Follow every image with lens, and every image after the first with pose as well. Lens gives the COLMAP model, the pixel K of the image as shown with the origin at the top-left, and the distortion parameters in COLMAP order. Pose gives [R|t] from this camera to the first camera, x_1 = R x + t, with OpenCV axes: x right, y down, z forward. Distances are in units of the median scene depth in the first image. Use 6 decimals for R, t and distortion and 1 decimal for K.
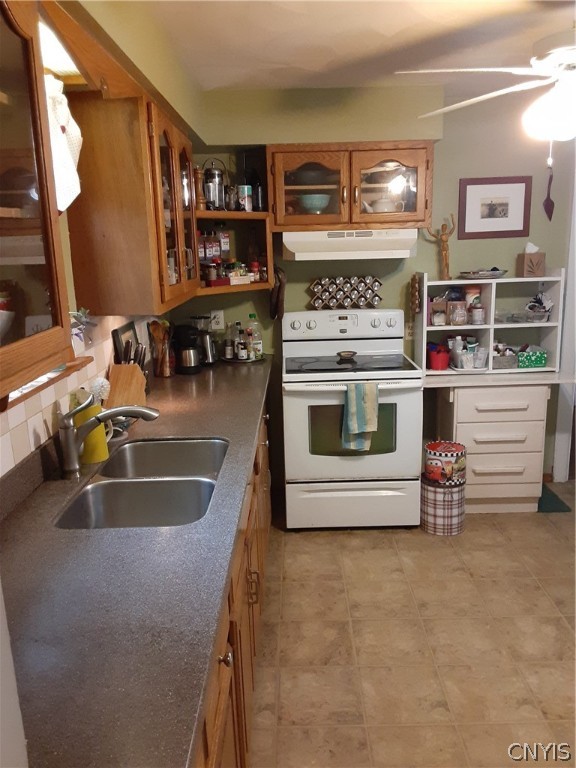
lens RADIAL K [[614.0, 0, 288.8], [0, 614.0, 401.9], [0, 0, 1]] dist [0.027696, -0.007806]
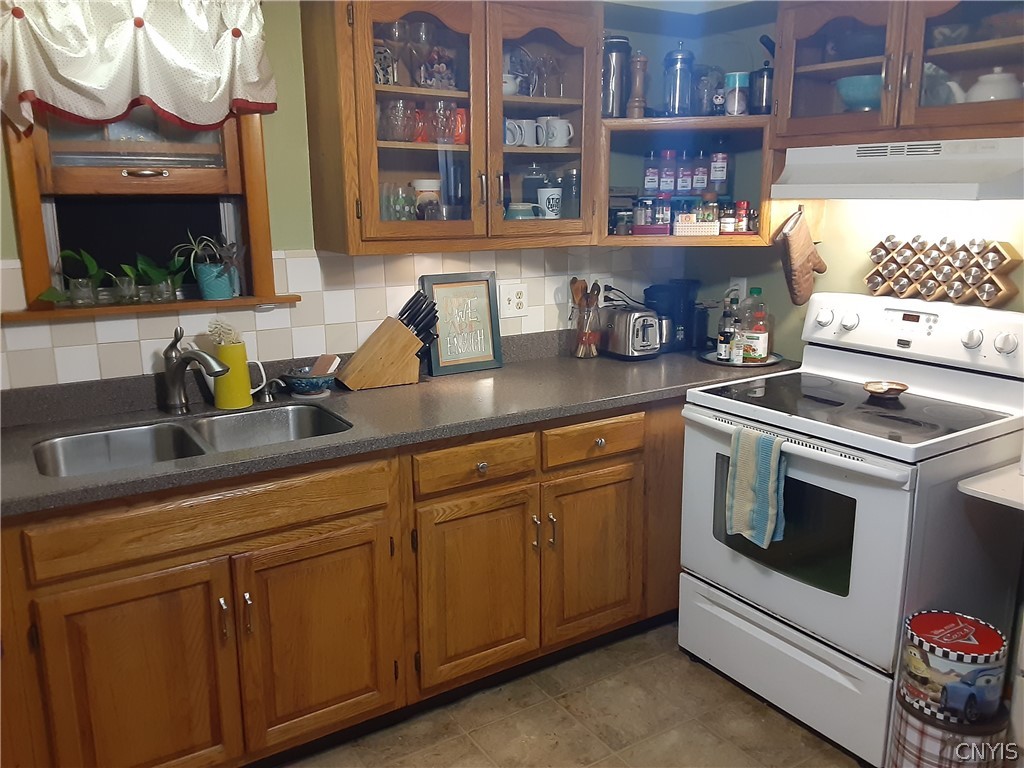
lens RADIAL K [[818.7, 0, 512.0], [0, 818.7, 384.0], [0, 0, 1]] dist [0.027696, -0.007806]
pose [[0.531965, 0.218012, -0.818220, 0.522874], [-0.219533, 0.968757, 0.115393, -0.098579], [0.817813, 0.118242, 0.563206, 0.395747]]
